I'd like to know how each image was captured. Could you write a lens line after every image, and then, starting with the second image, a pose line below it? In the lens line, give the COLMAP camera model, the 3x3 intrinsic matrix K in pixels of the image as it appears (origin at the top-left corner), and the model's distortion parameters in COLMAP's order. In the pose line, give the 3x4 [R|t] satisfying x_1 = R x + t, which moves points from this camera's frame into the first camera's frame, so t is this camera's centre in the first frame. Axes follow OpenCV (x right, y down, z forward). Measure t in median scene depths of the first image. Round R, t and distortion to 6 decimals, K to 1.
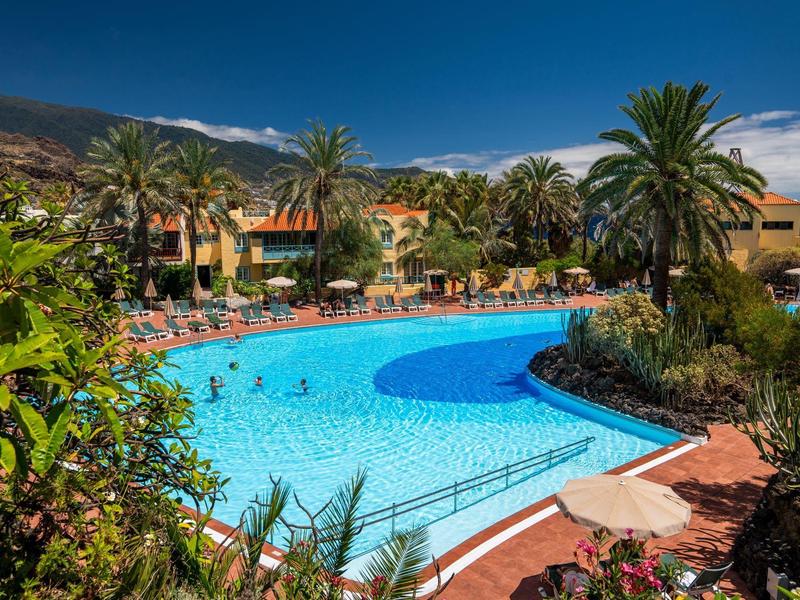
lens RADIAL K [[643.5, 0, 400.0], [0, 643.5, 300.0], [0, 0, 1]] dist [-0.046048, -0.004357]
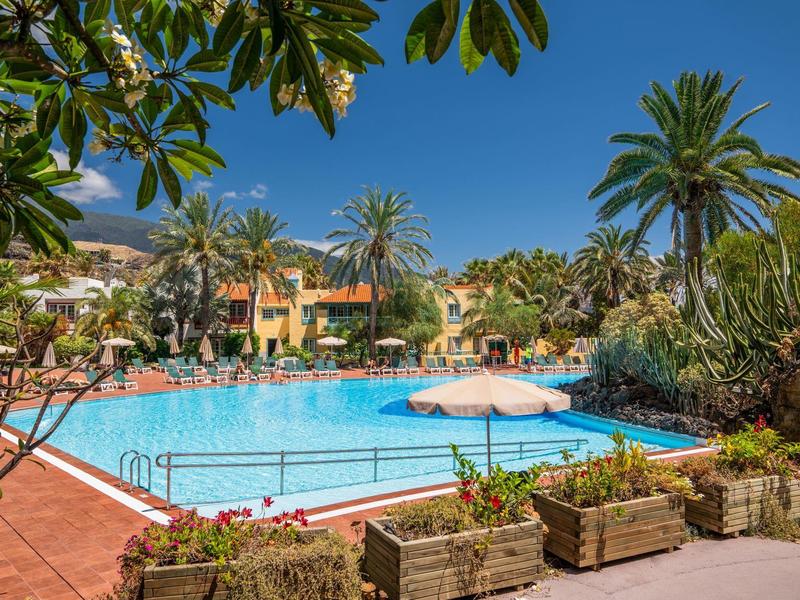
lens RADIAL K [[643.5, 0, 400.0], [0, 643.5, 300.0], [0, 0, 1]] dist [-0.046048, -0.004357]
pose [[0.984434, -0.009893, -0.175475, 0.087544], [-0.021954, 0.983673, -0.178619, 0.078394], [0.174377, 0.179691, 0.968145, 0.043940]]
